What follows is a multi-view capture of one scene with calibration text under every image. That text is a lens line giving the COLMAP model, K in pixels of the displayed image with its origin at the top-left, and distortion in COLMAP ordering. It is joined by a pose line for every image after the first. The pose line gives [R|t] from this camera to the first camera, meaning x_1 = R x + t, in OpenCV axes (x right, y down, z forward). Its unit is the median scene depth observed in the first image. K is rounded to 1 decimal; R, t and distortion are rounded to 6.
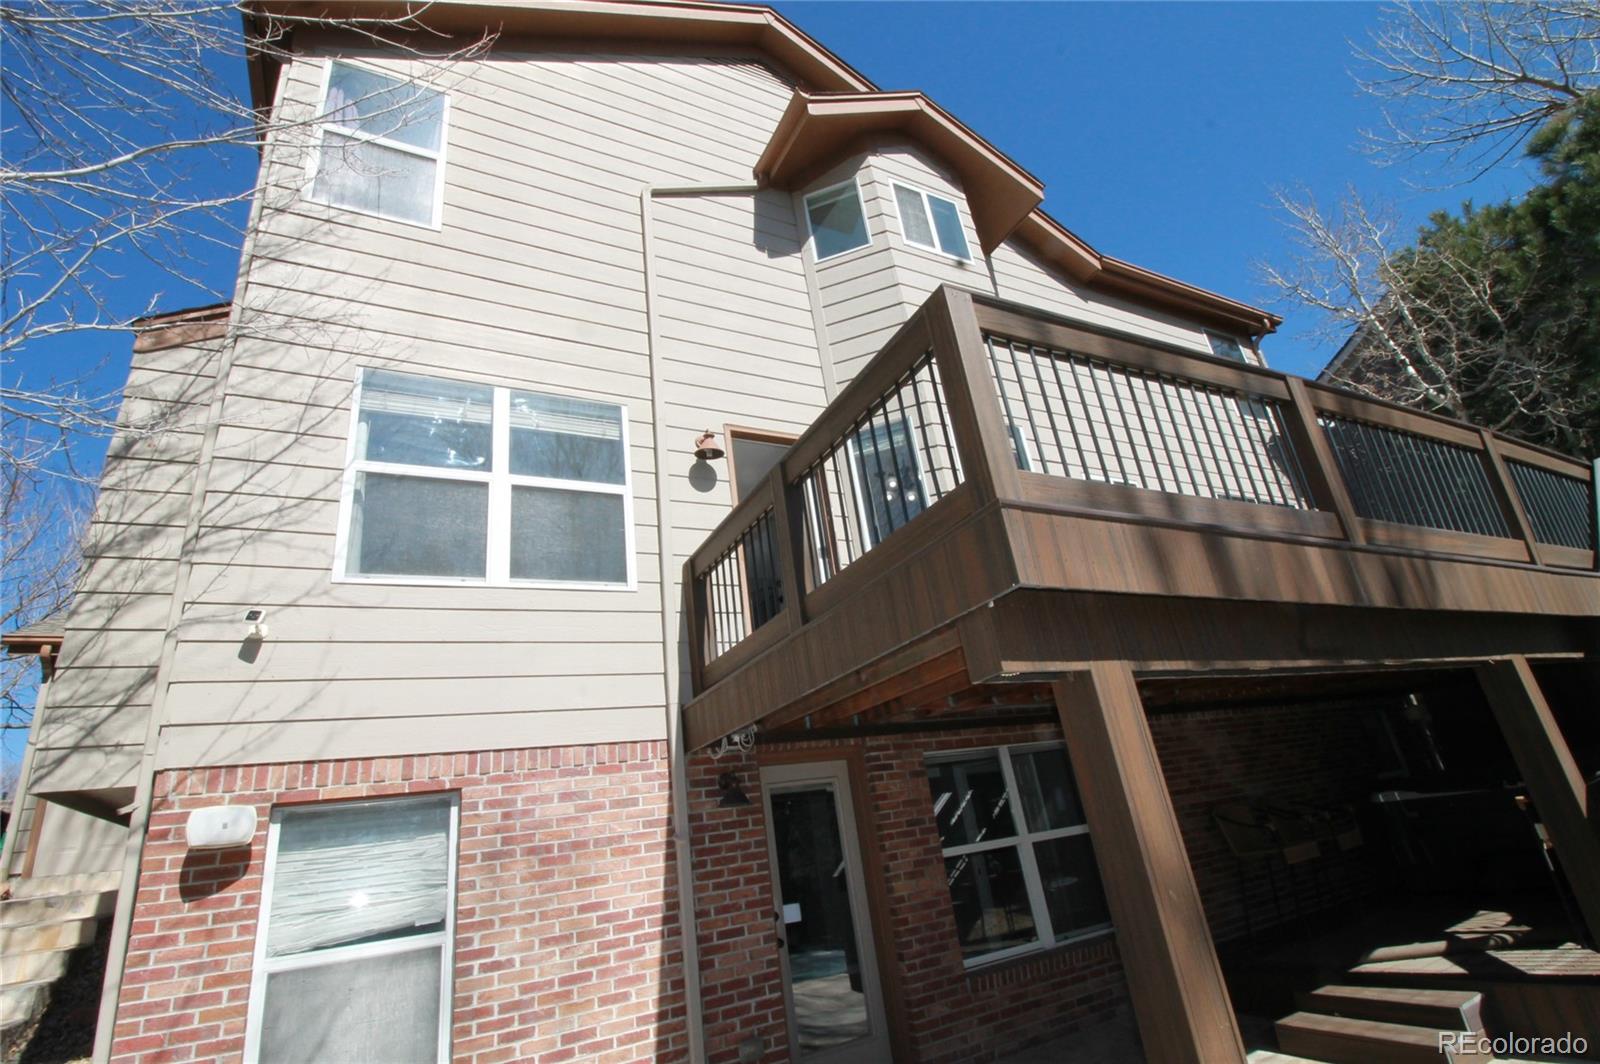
lens RADIAL K [[765.5, 0, 800.0], [0, 765.5, 532.0], [0, 0, 1]] dist [-0.001856, -0.000750]
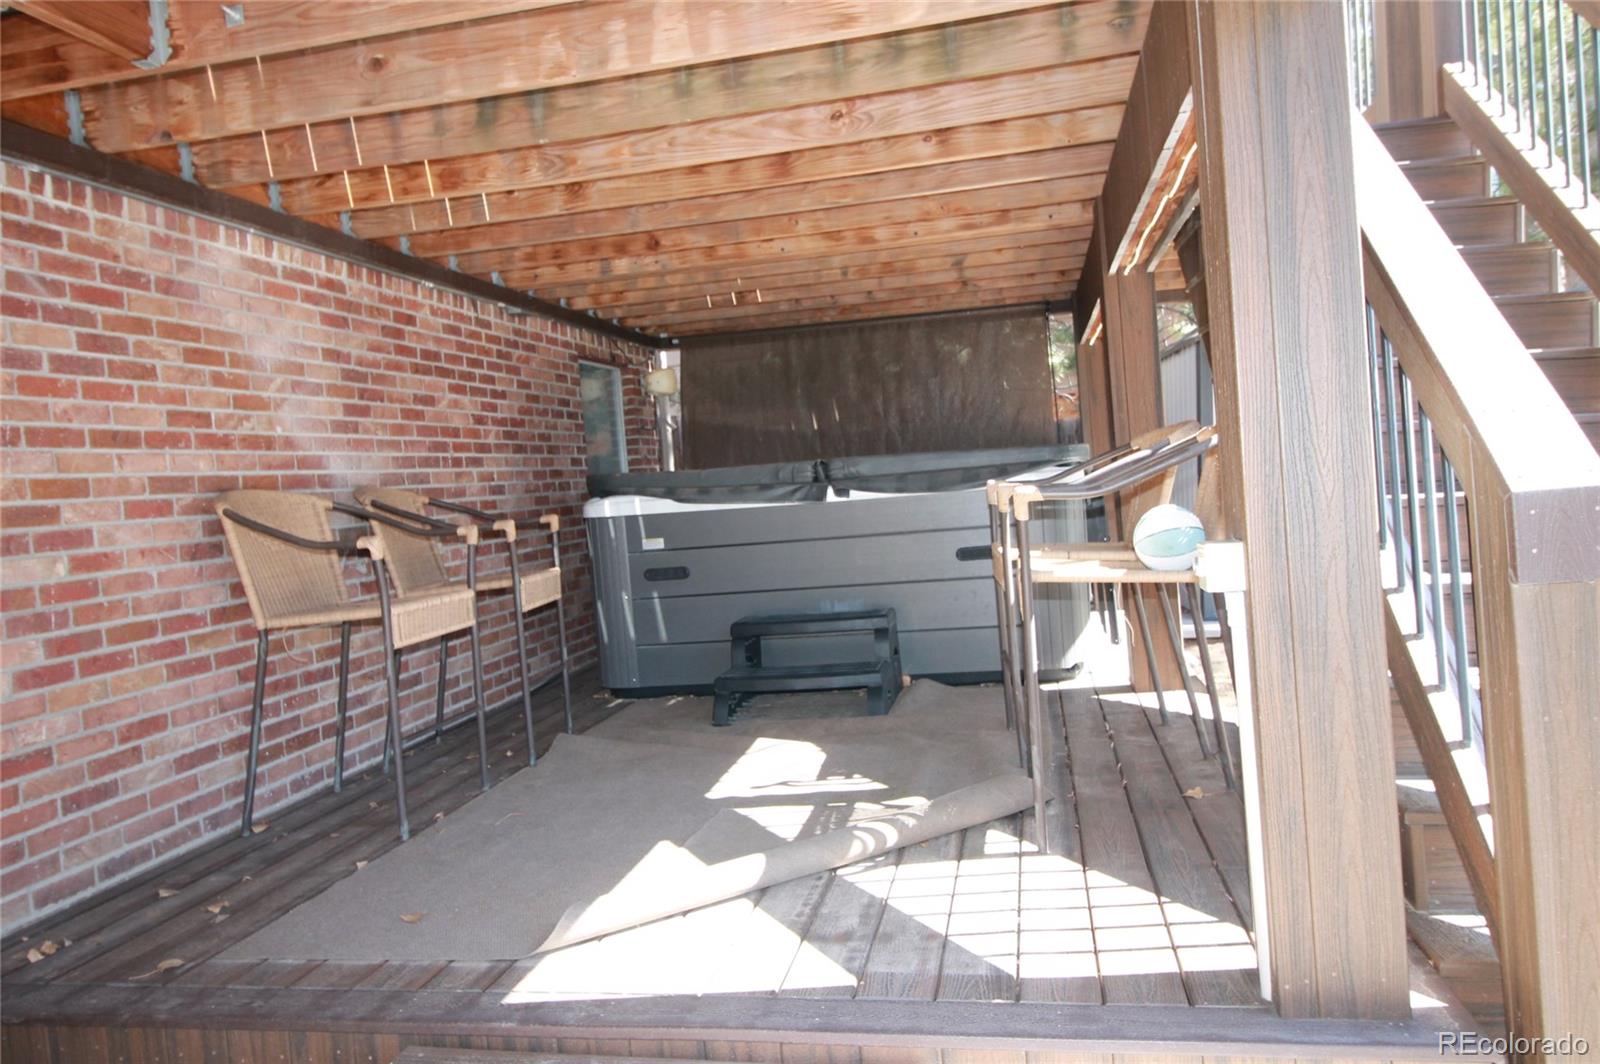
lens RADIAL K [[1135.1, 0, 800.0], [0, 1135.1, 532.0], [0, 0, 1]] dist [0.005349, -0.004128]
pose [[0.632490, 0.057691, 0.772417, 0.316667], [-0.302948, 0.936209, 0.178143, 0.212380], [-0.712866, -0.346676, 0.609621, 0.512976]]
